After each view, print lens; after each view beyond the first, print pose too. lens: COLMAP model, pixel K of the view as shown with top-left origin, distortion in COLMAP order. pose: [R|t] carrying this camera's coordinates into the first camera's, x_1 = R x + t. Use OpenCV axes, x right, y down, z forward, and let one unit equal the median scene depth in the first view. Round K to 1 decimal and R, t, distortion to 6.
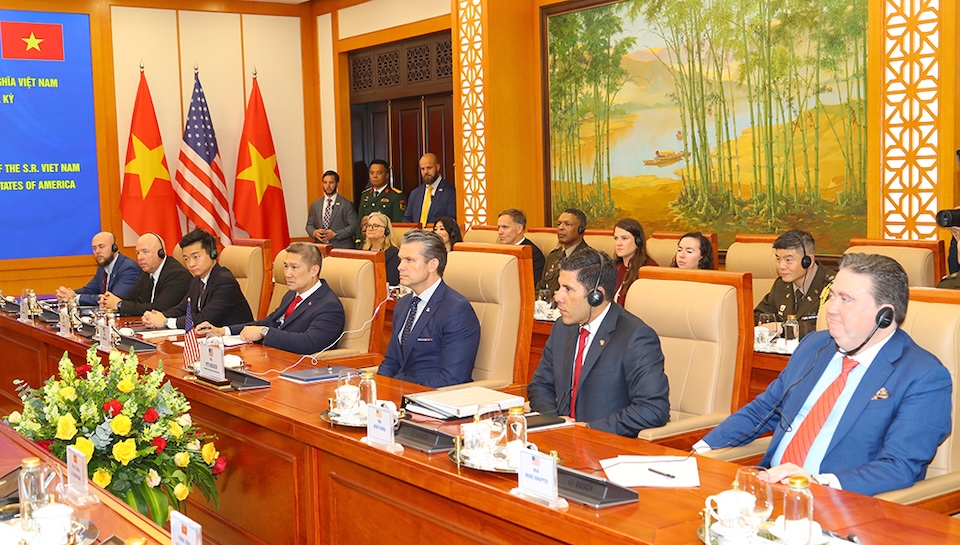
lens RADIAL K [[1190.9, 0, 480.0], [0, 1190.9, 272.5], [0, 0, 1]] dist [-0.008099, -0.000003]
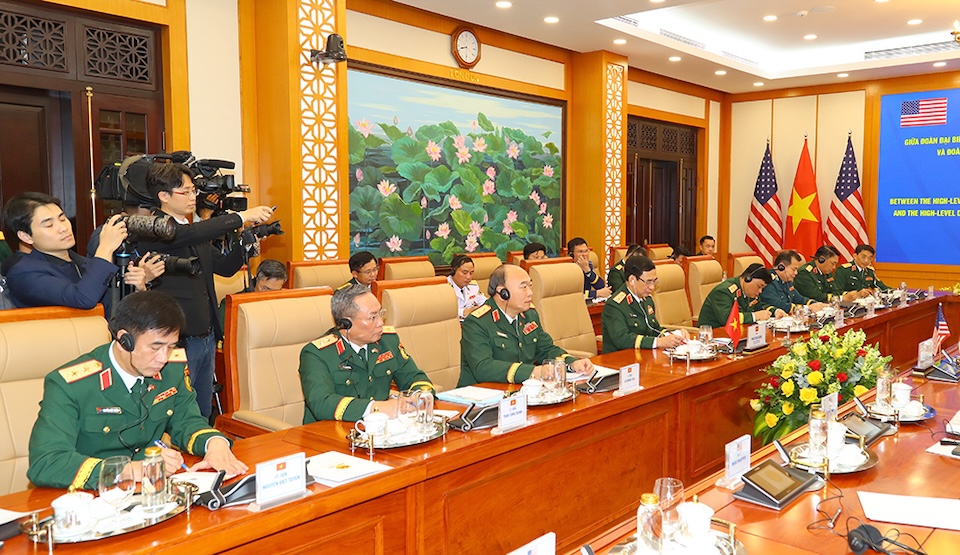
lens RADIAL K [[778.8, 0, 537.4], [0, 778.8, 275.6], [0, 0, 1]] dist [0.001497, 0.003189]
pose [[0.283228, 0.095124, -0.954324, 0.242377], [-0.081520, 0.993856, 0.074871, -0.019784], [0.955582, 0.056591, 0.289242, 0.187884]]
